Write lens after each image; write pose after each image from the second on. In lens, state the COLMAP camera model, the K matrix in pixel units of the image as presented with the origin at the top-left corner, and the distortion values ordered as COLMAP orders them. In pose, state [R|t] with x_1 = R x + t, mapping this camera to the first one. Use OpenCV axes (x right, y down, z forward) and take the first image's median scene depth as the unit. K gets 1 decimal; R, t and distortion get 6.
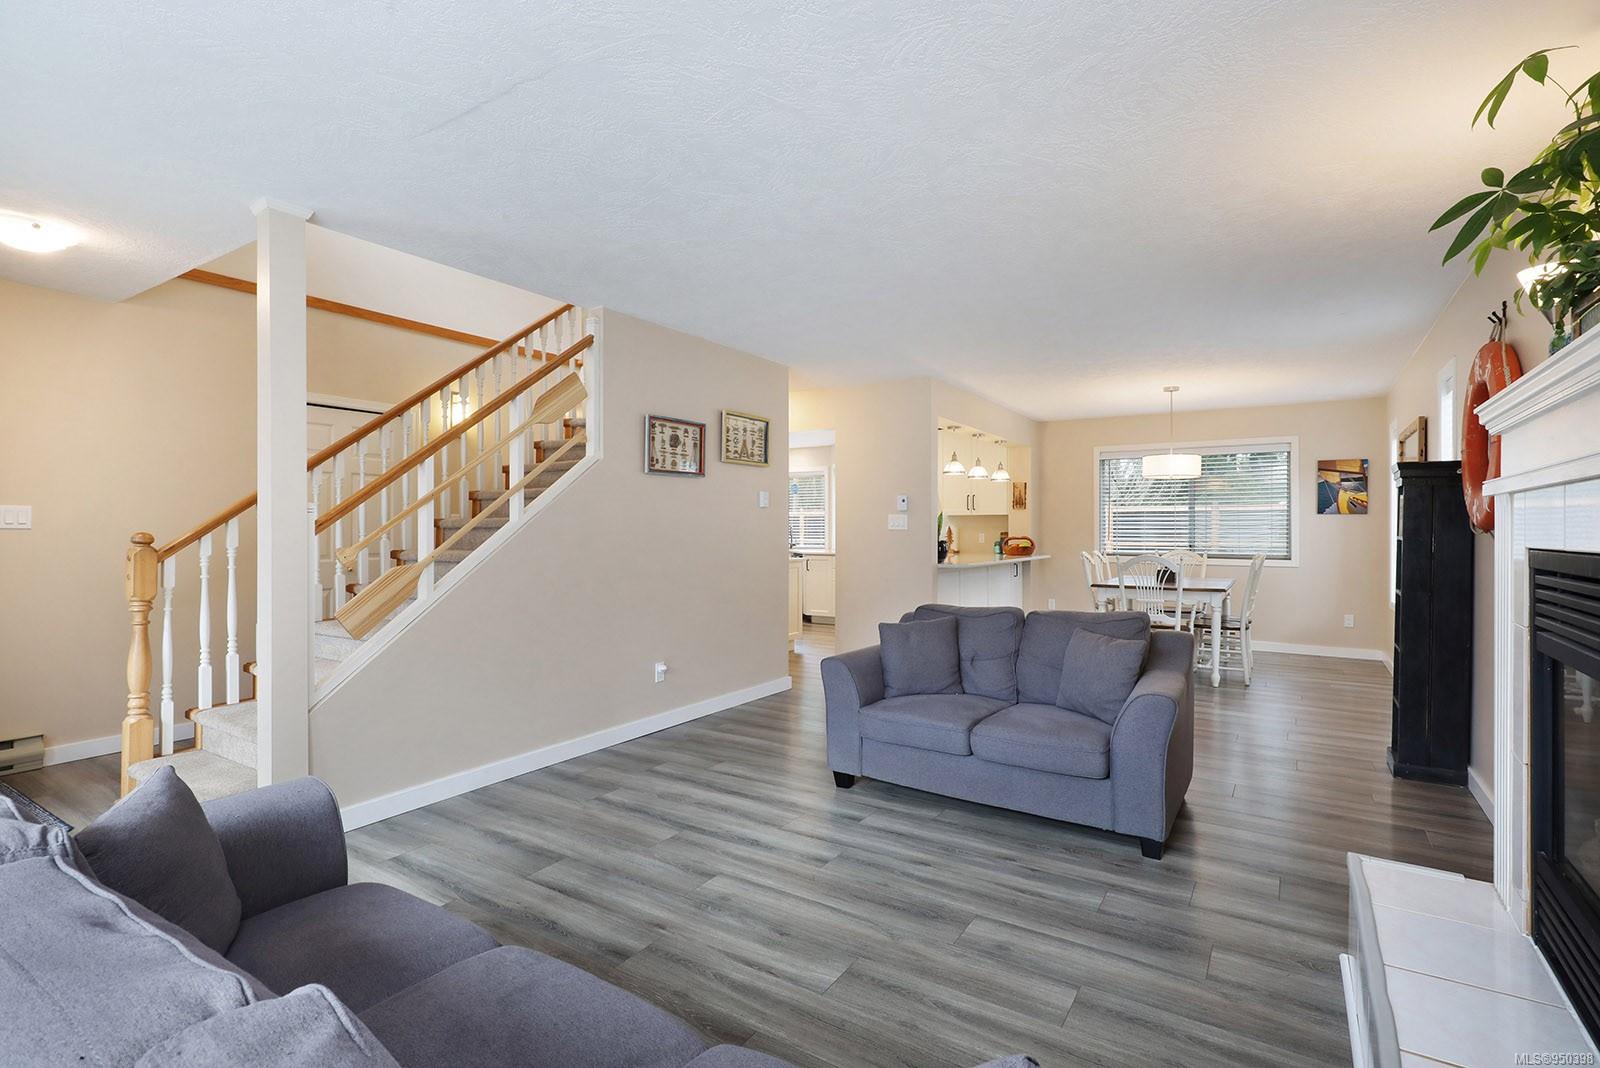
lens RADIAL K [[764.0, 0, 800.0], [0, 764.0, 534.0], [0, 0, 1]] dist [-0.000013, -0.000005]
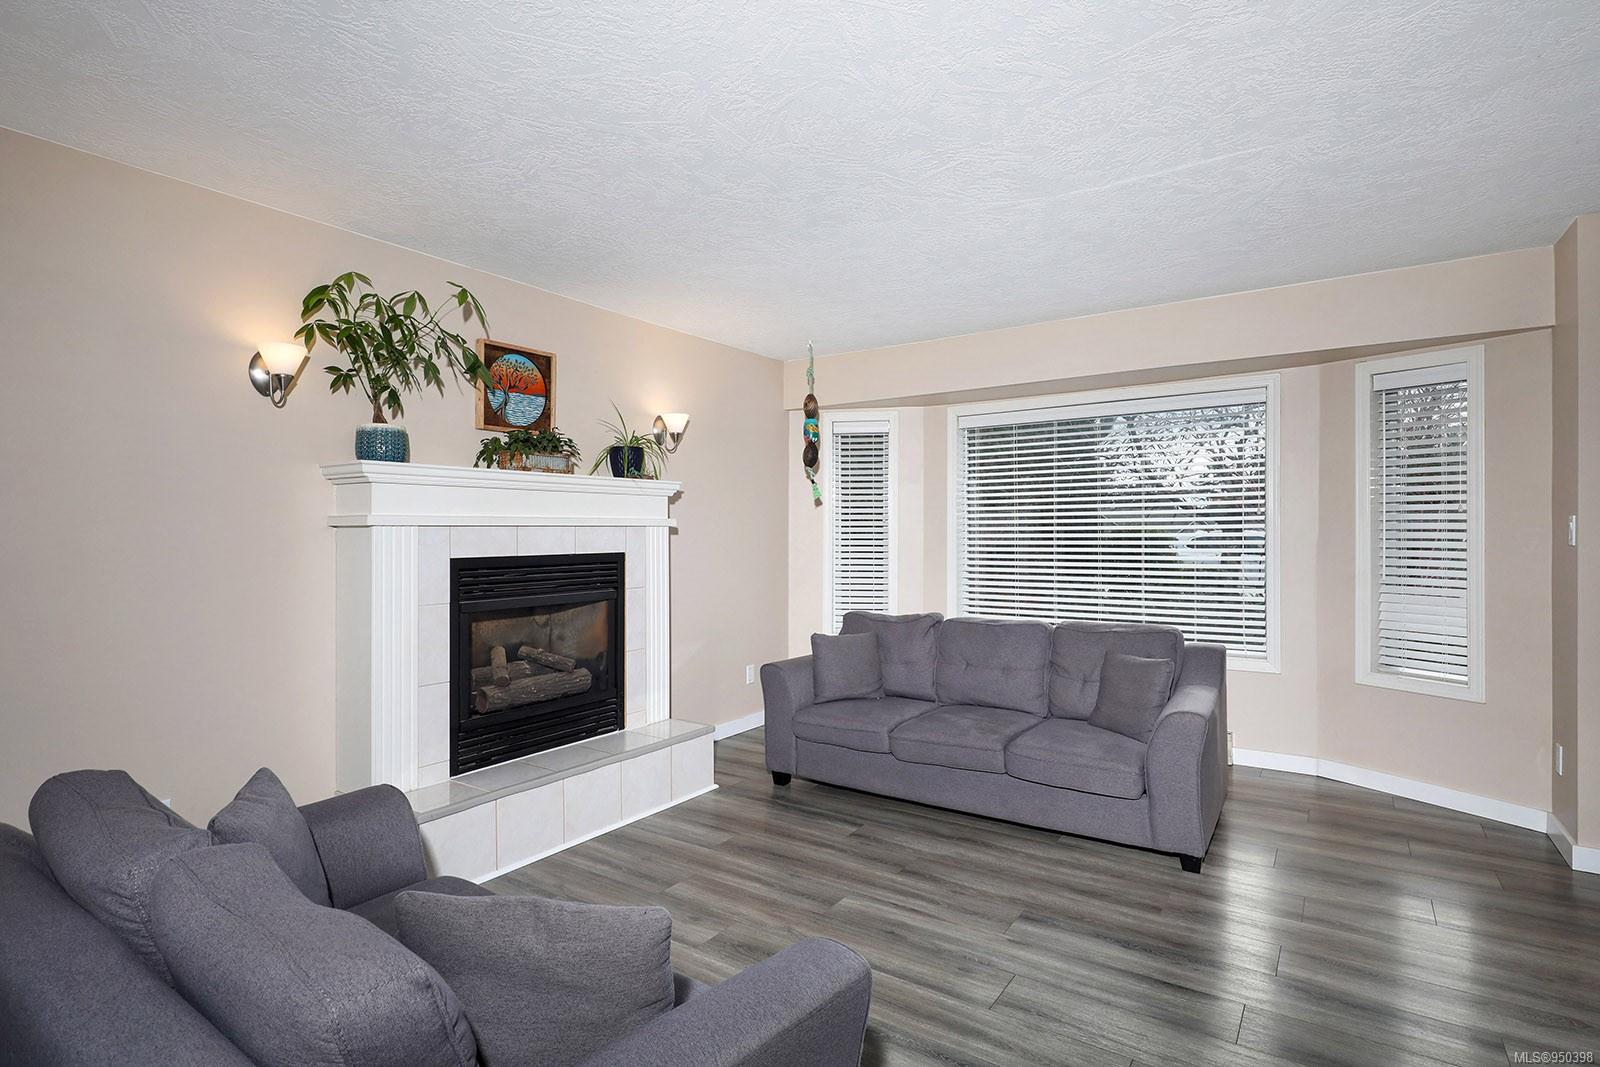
lens RADIAL K [[796.2, 0, 800.0], [0, 796.2, 533.5], [0, 0, 1]] dist [0.000011, 0.000005]
pose [[-0.999688, 0.001604, 0.024915, 0.079211], [0.001629, 0.999998, 0.000978, -0.030998], [-0.024914, 0.001018, -0.999689, 2.204961]]
